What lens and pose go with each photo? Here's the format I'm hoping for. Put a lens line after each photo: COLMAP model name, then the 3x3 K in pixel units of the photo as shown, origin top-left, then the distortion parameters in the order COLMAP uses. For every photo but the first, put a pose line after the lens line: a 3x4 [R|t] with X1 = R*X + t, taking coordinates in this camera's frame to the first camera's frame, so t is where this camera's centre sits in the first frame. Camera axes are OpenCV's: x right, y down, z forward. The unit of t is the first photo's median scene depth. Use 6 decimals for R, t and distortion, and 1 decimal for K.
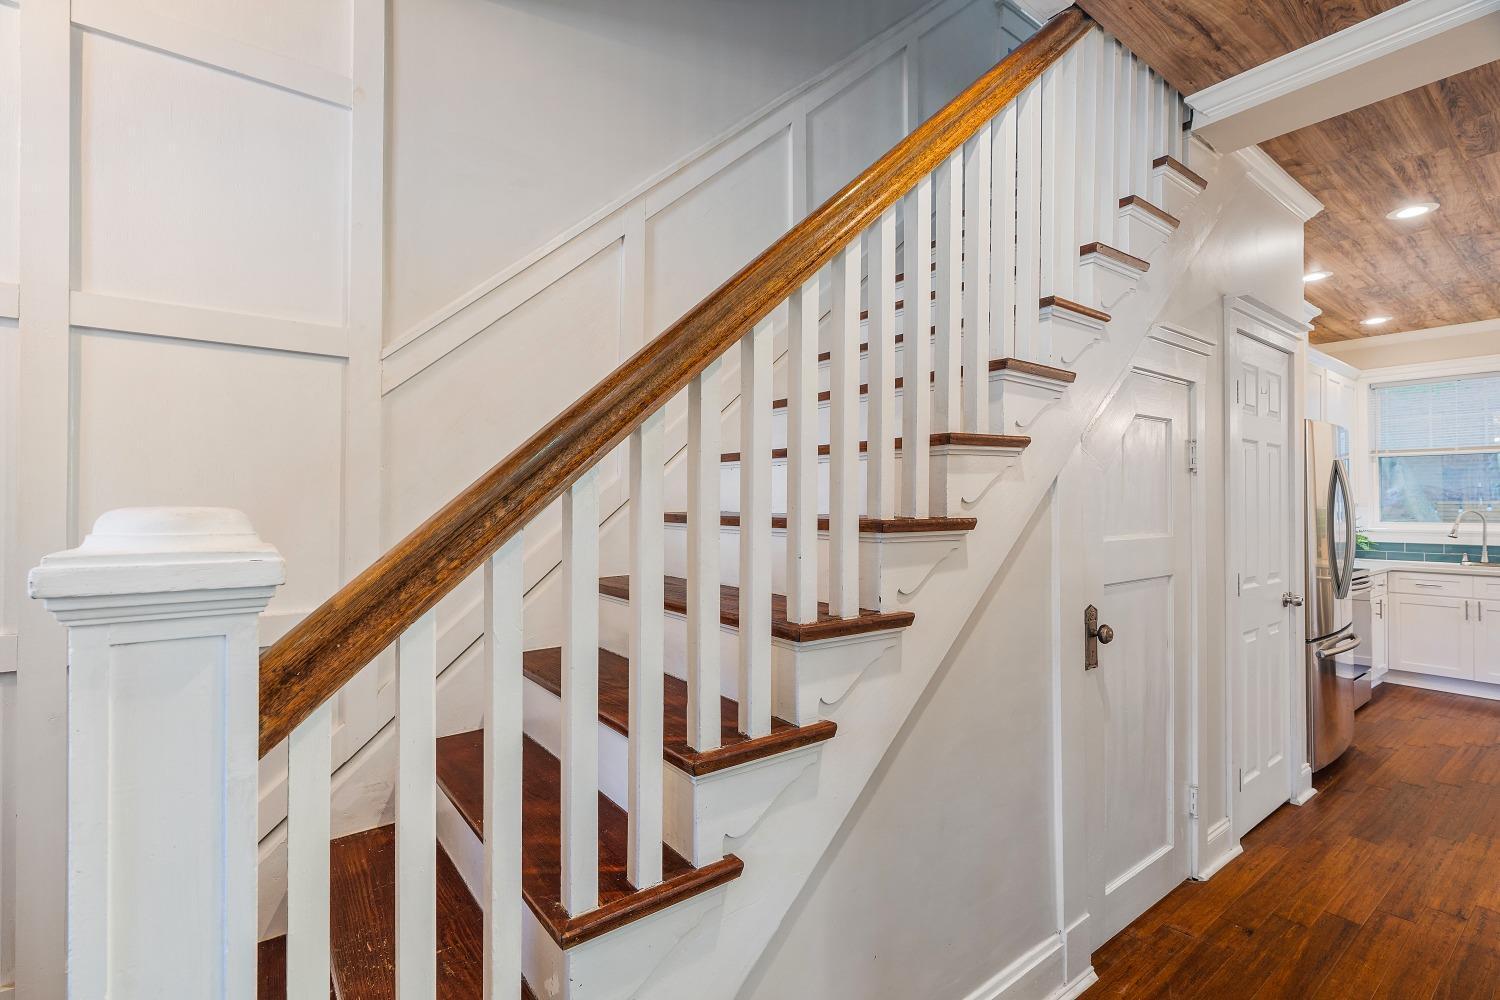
lens RADIAL K [[687.8, 0, 749.5], [0, 687.8, 505.6], [0, 0, 1]] dist [0.001498, 0.000011]
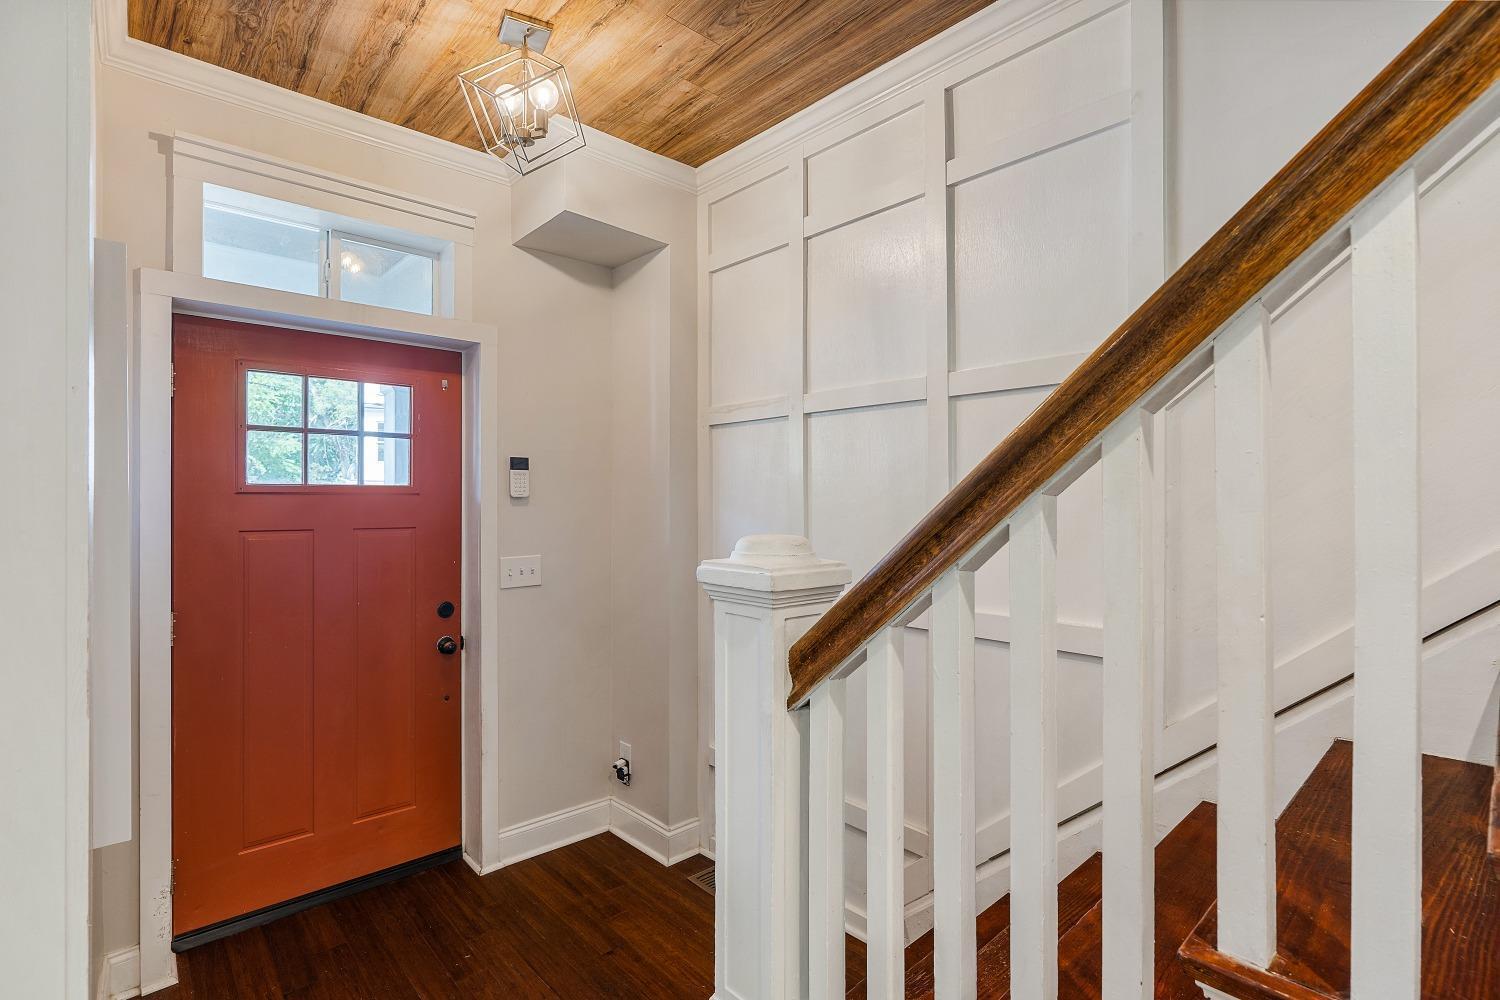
lens RADIAL K [[713.6, 0, 750.7], [0, 713.6, 499.9], [0, 0, 1]] dist [-0.001016, -0.000068]
pose [[0.098389, -0.004023, -0.995140, 0.453583], [0.014915, 0.999885, -0.002567, -0.044968], [0.995036, -0.014590, 0.098438, 0.419925]]
